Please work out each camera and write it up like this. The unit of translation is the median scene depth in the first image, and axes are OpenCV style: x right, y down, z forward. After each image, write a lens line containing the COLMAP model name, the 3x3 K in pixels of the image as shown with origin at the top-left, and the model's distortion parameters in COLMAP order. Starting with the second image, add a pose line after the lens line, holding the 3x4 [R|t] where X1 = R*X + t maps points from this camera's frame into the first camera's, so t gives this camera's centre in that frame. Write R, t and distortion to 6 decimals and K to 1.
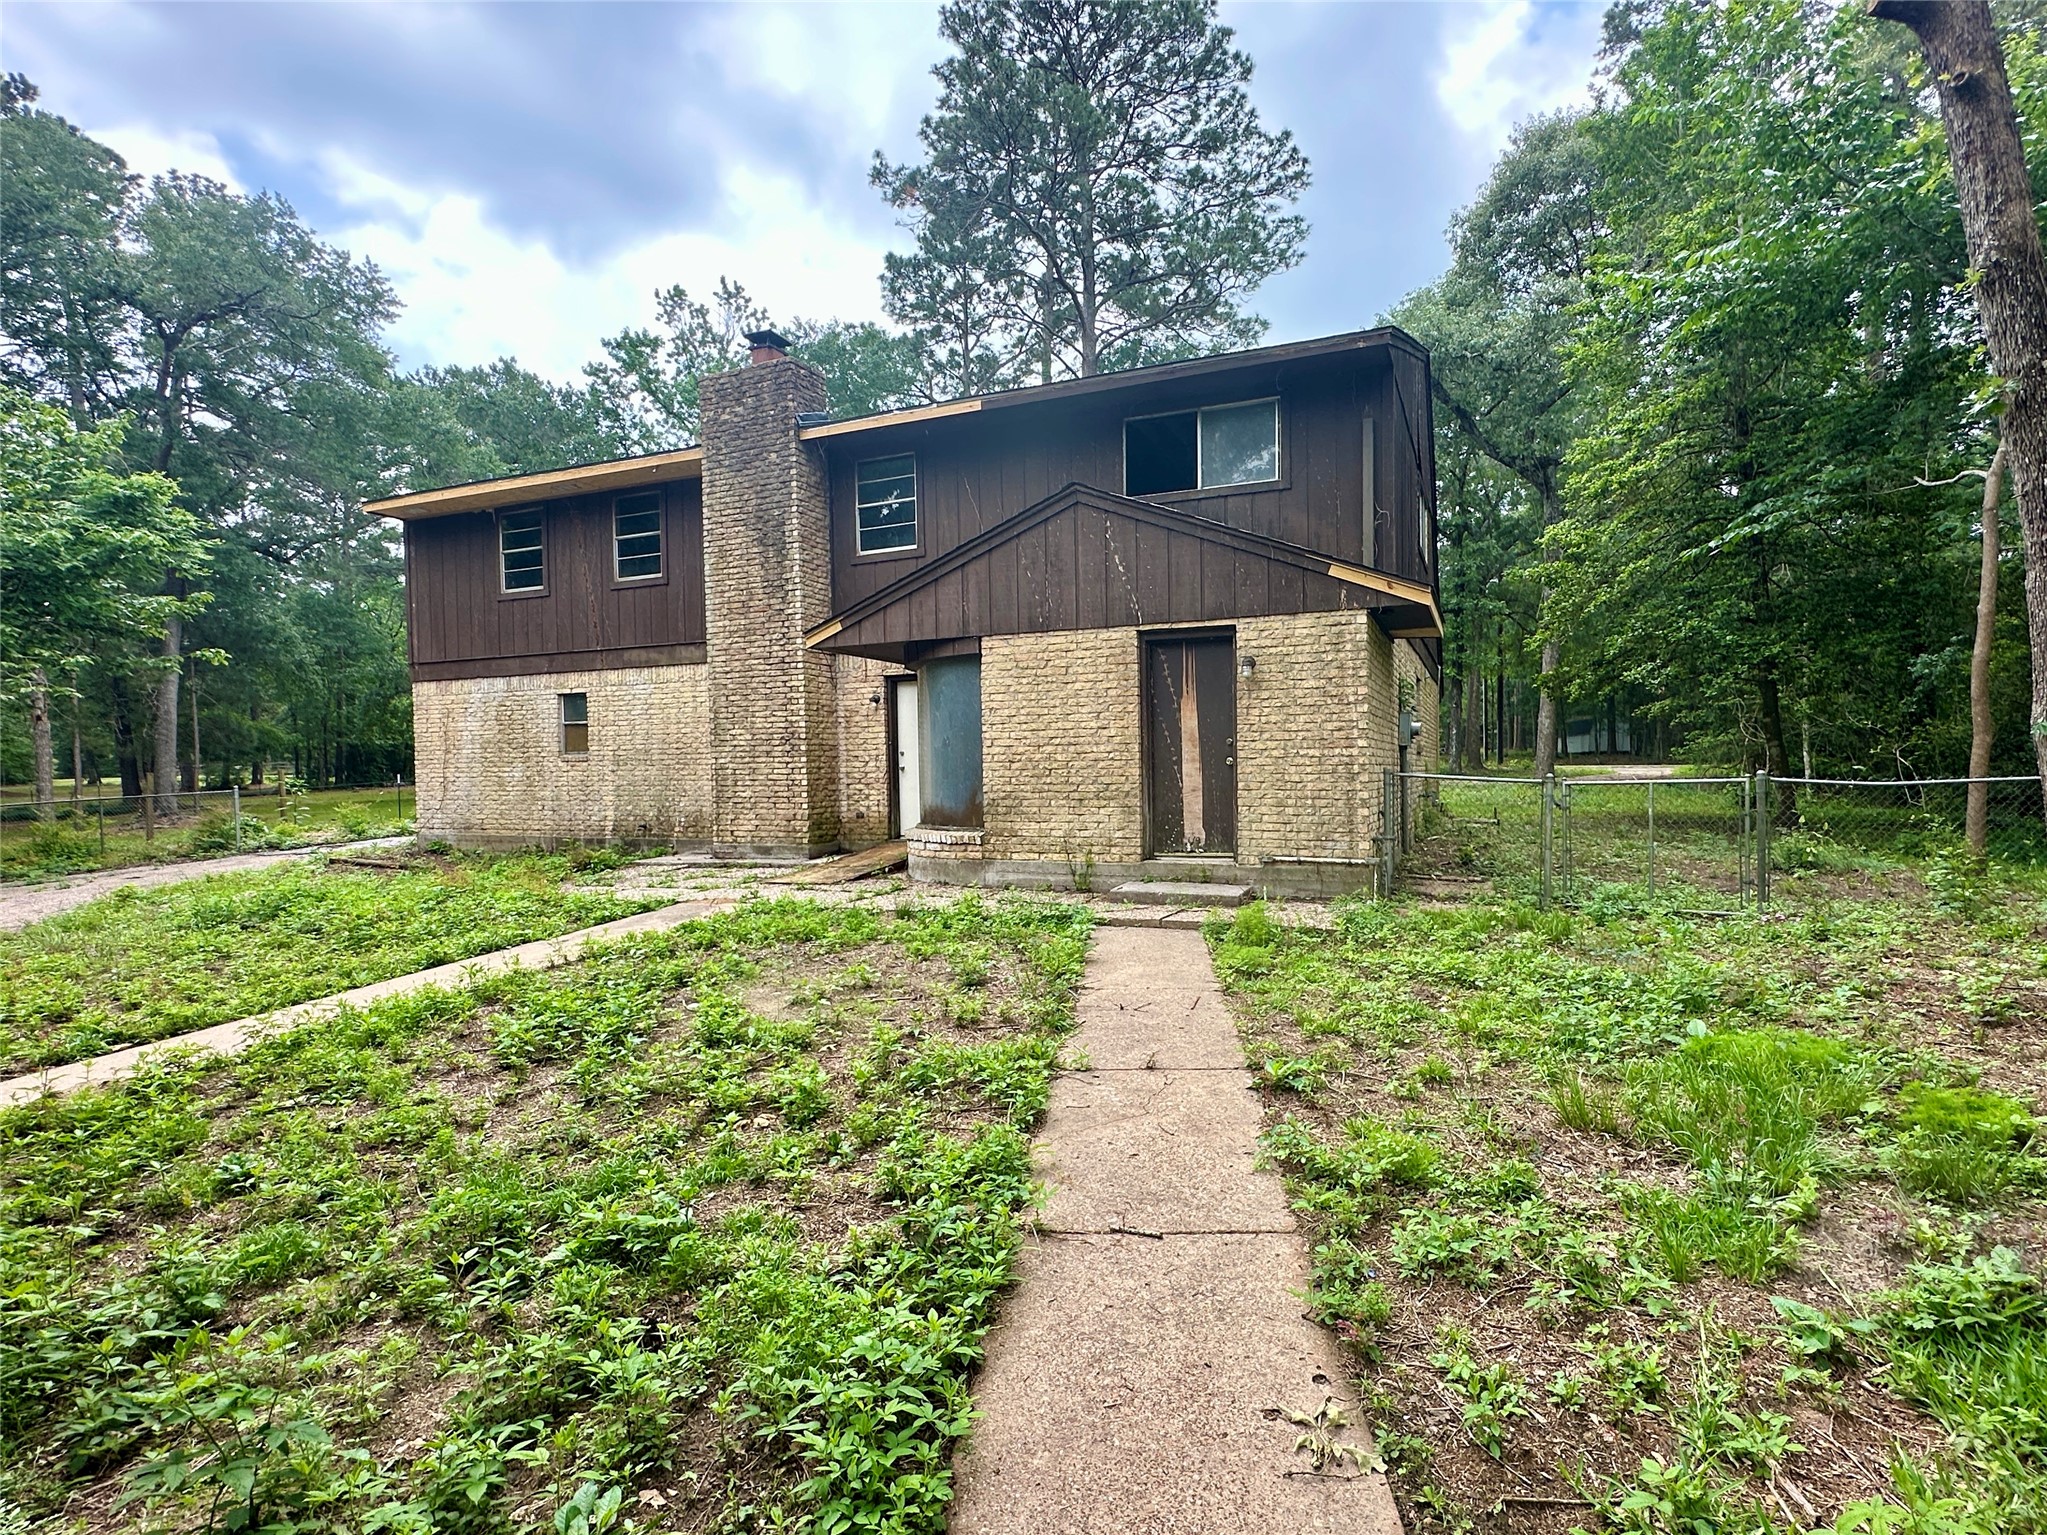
lens RADIAL K [[1344.5, 0, 1070.5], [0, 1344.5, 769.2], [0, 0, 1]] dist [-0.002109, -0.000708]
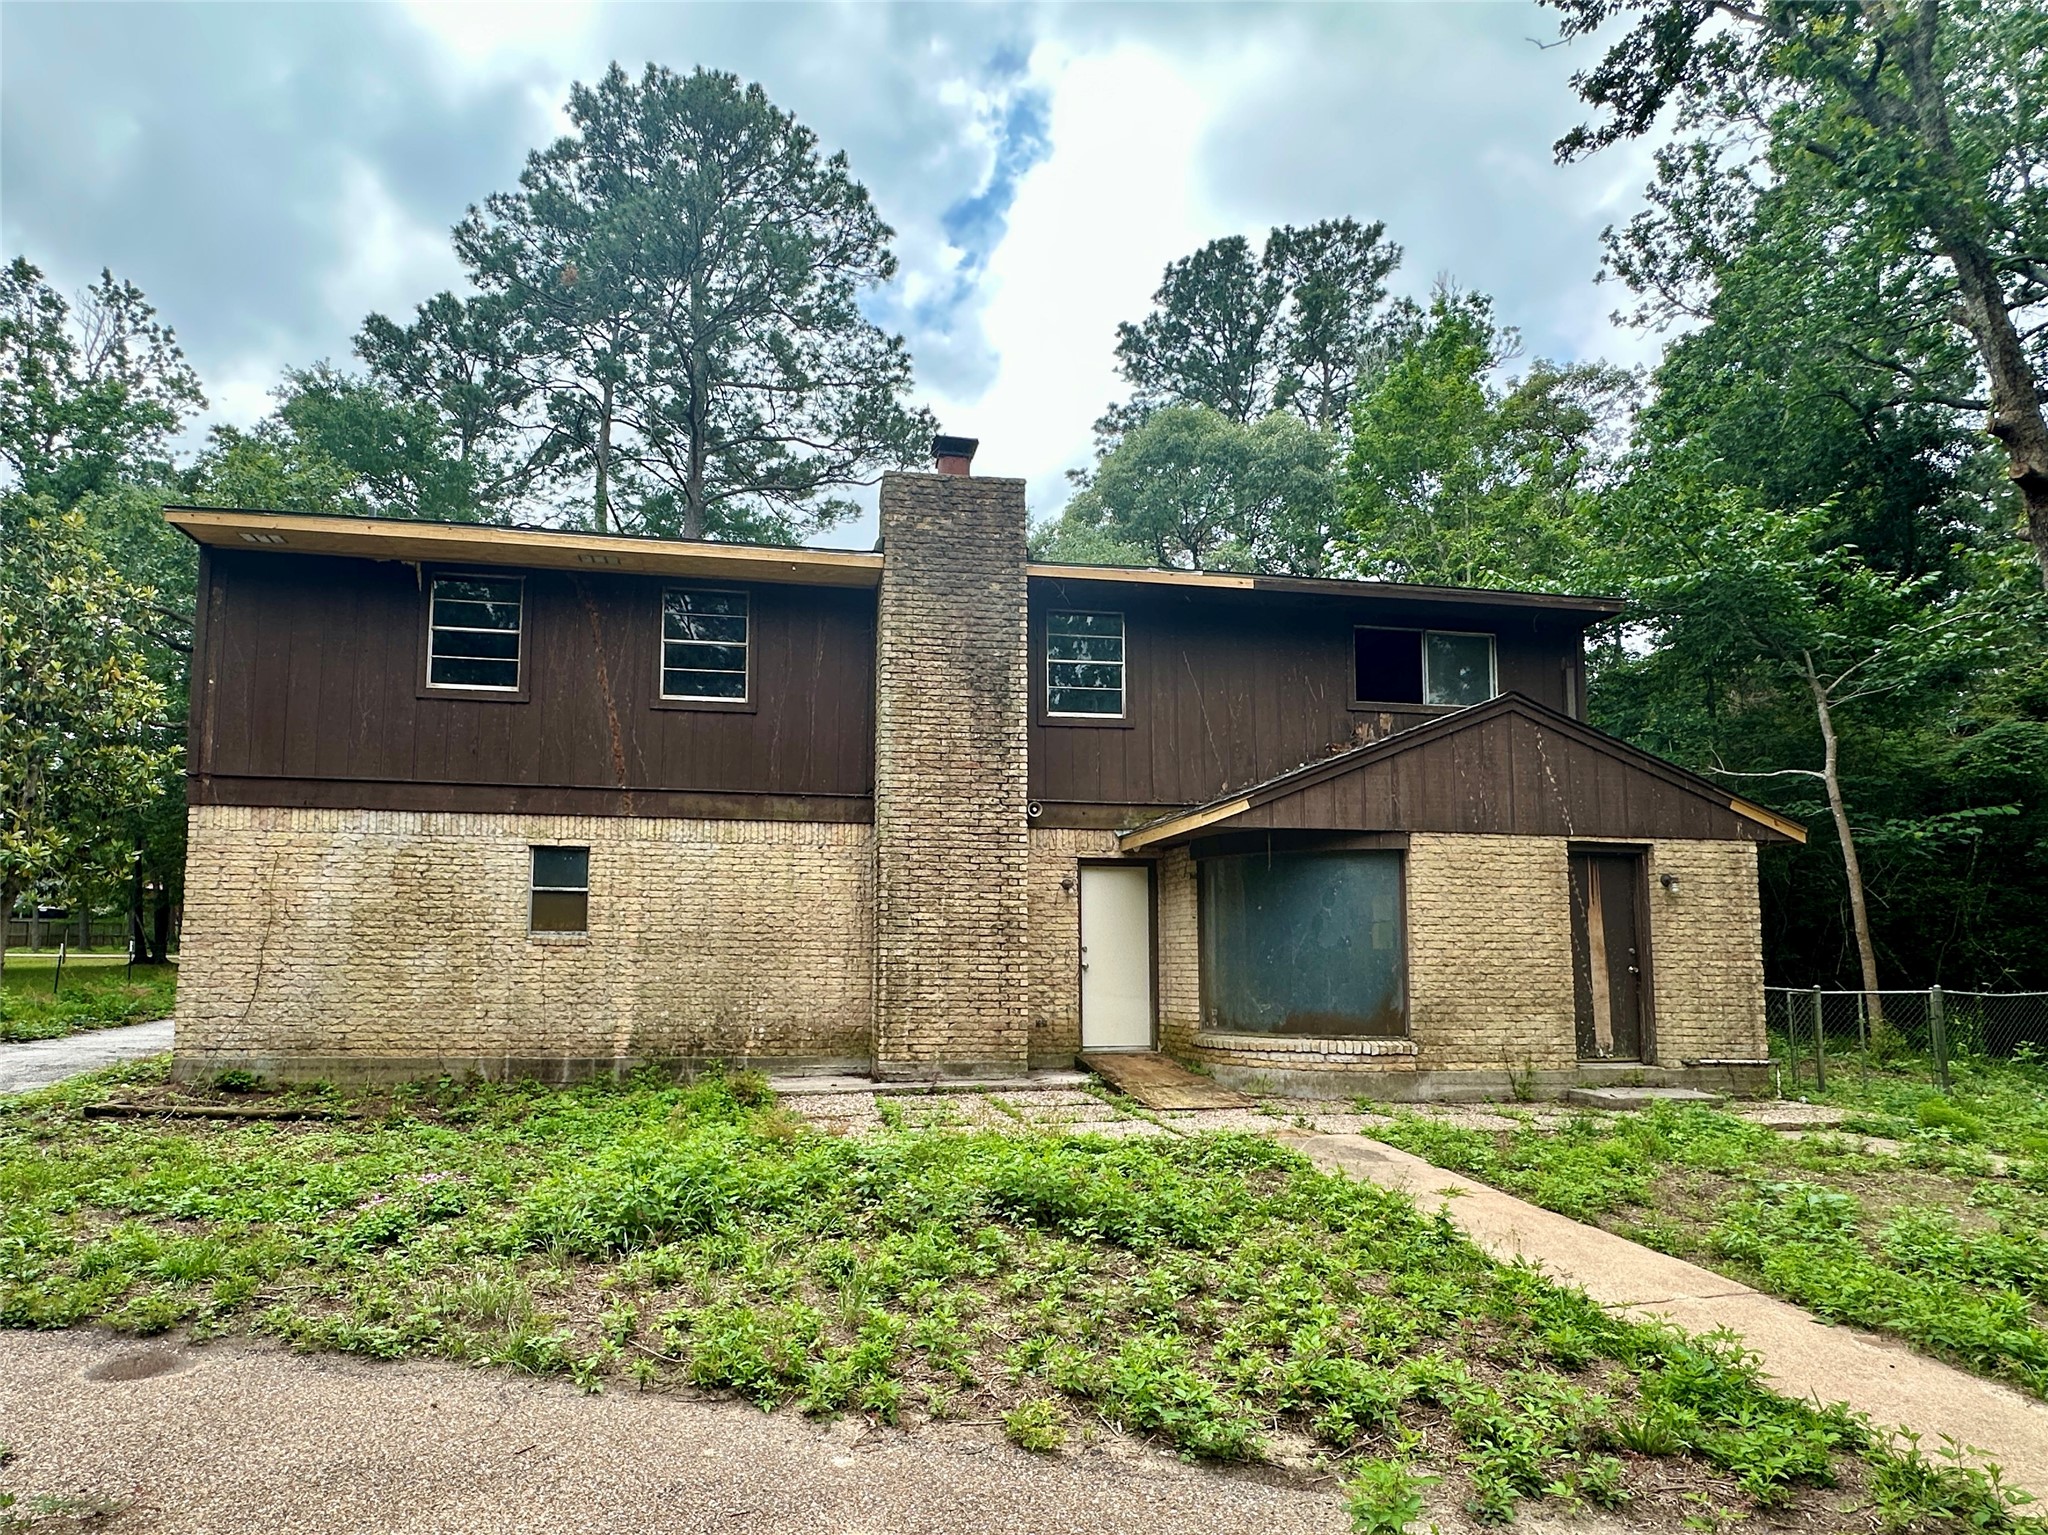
lens RADIAL K [[1345.2, 0, 1071.1], [0, 1345.2, 769.2], [0, 0, 1]] dist [-0.002109, -0.000708]
pose [[0.769769, 0.110603, 0.628668, -0.854522], [-0.018291, 0.988292, -0.151476, 0.006087], [-0.638061, 0.105103, 0.762779, 0.421625]]
